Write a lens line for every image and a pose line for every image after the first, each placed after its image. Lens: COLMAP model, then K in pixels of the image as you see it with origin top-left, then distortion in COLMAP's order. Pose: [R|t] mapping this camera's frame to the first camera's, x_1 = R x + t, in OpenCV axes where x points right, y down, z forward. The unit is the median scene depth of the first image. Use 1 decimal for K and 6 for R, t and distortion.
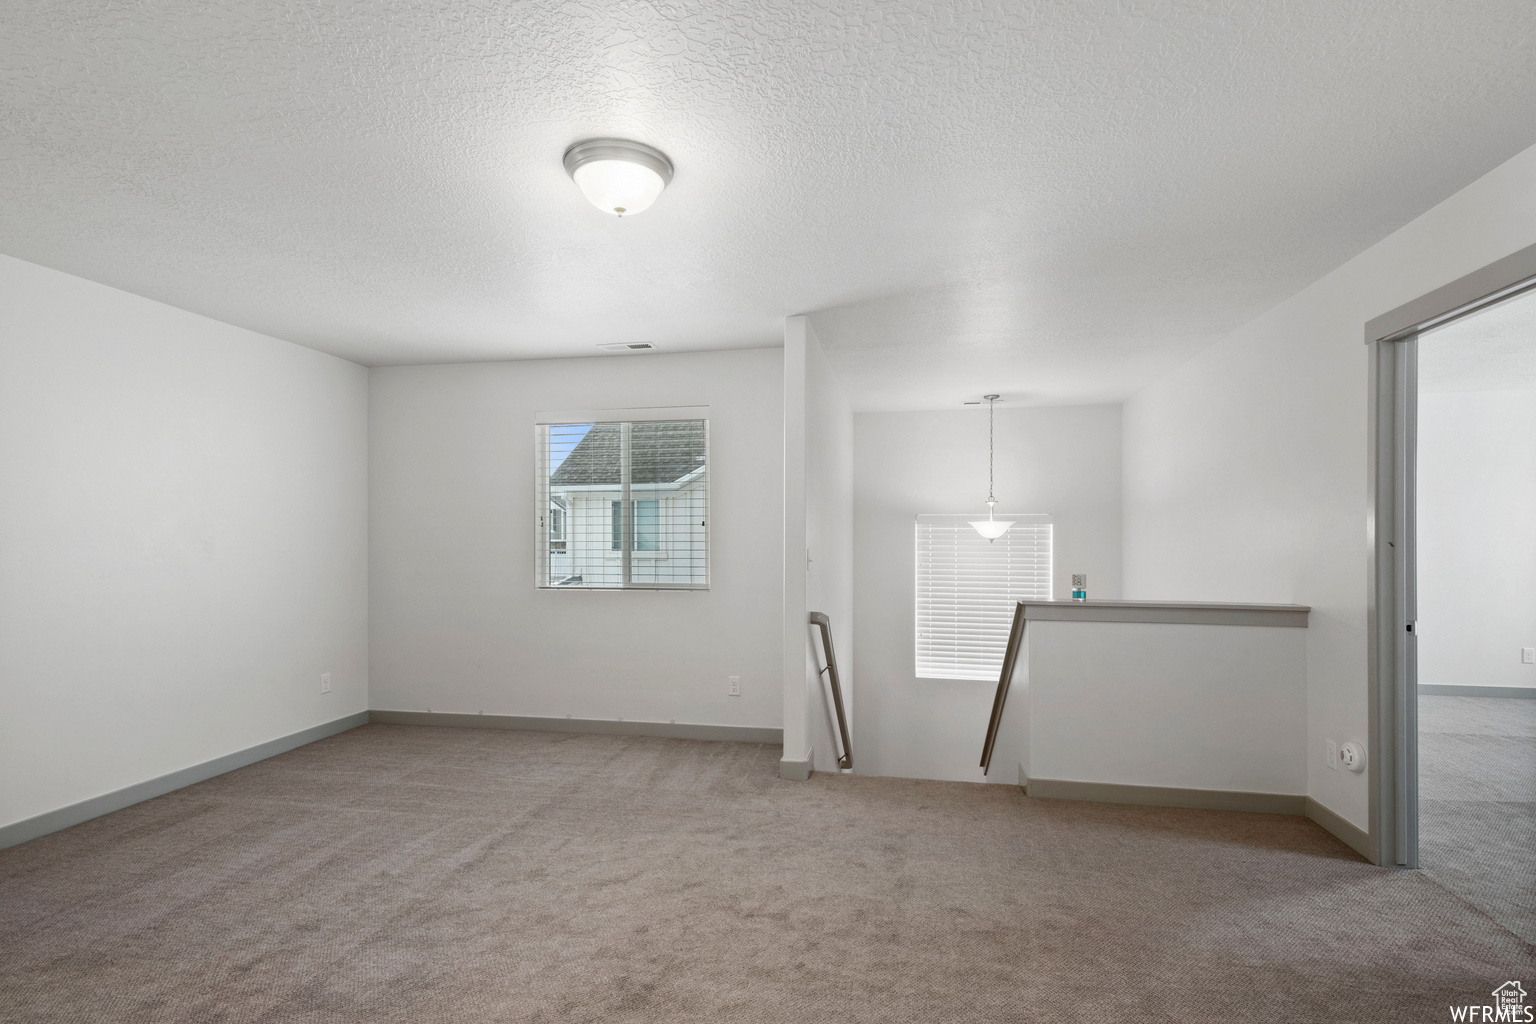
lens RADIAL K [[734.3, 0, 767.5], [0, 734.3, 505.0], [0, 0, 1]] dist [0.019916, -0.007790]
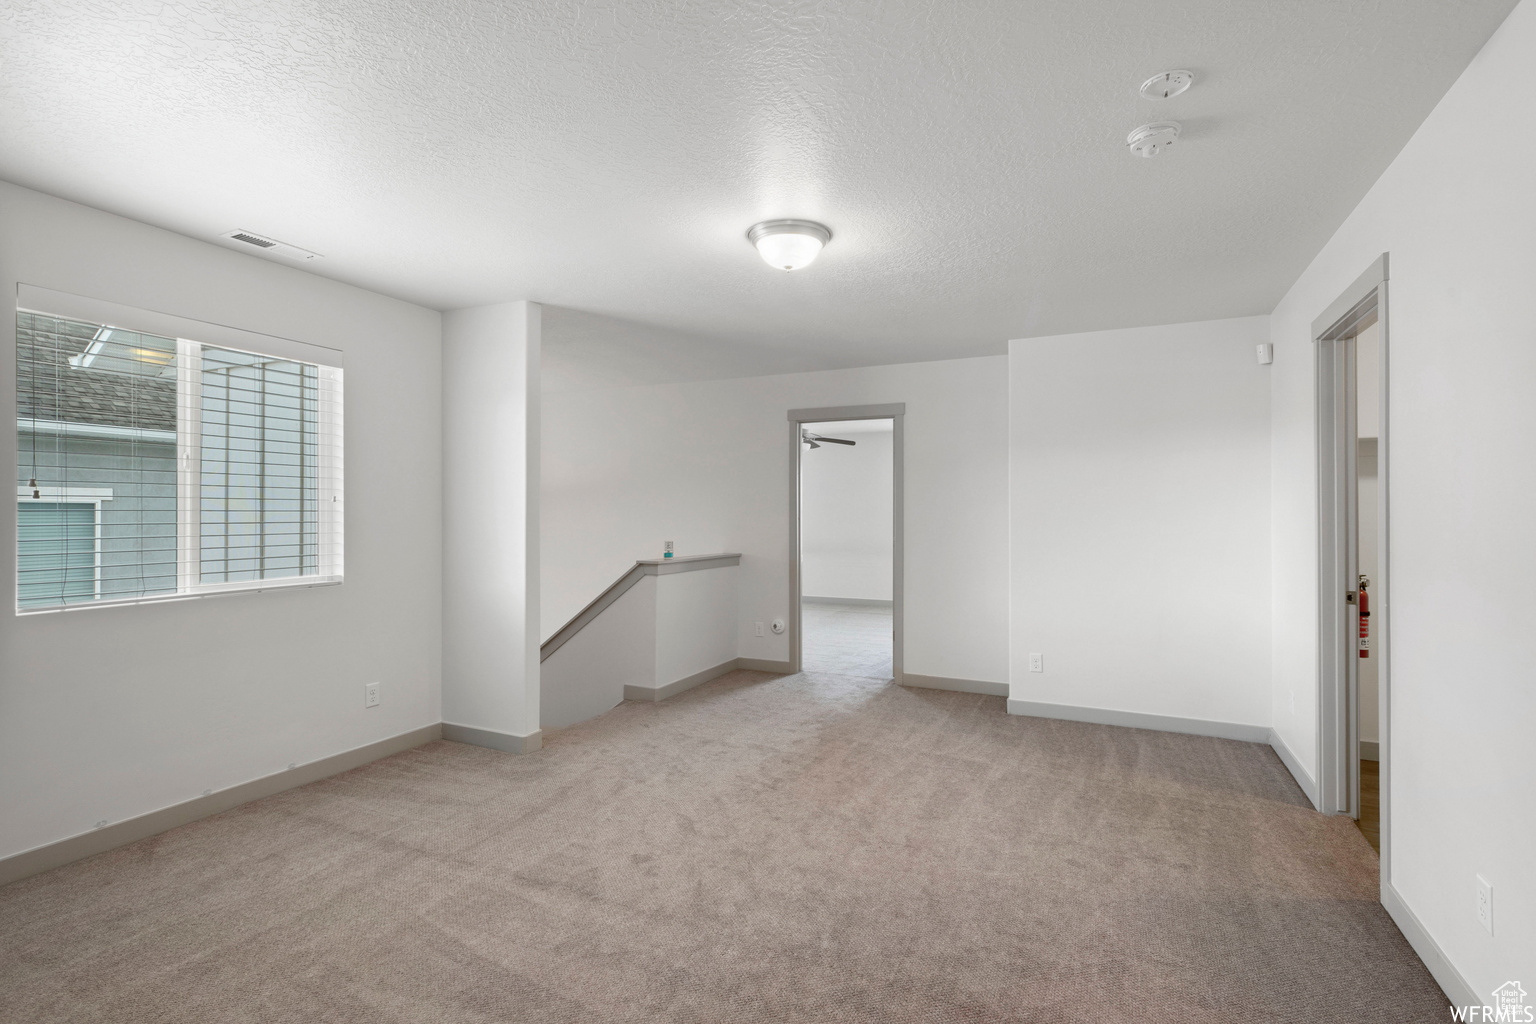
lens RADIAL K [[734.3, 0, 767.5], [0, 734.3, 505.0], [0, 0, 1]] dist [0.019916, -0.007790]
pose [[0.246977, 0.010931, 0.968960, -1.042848], [-0.043084, 0.999071, -0.000289, 0.017259], [-0.968063, -0.041676, 0.247219, 0.519118]]
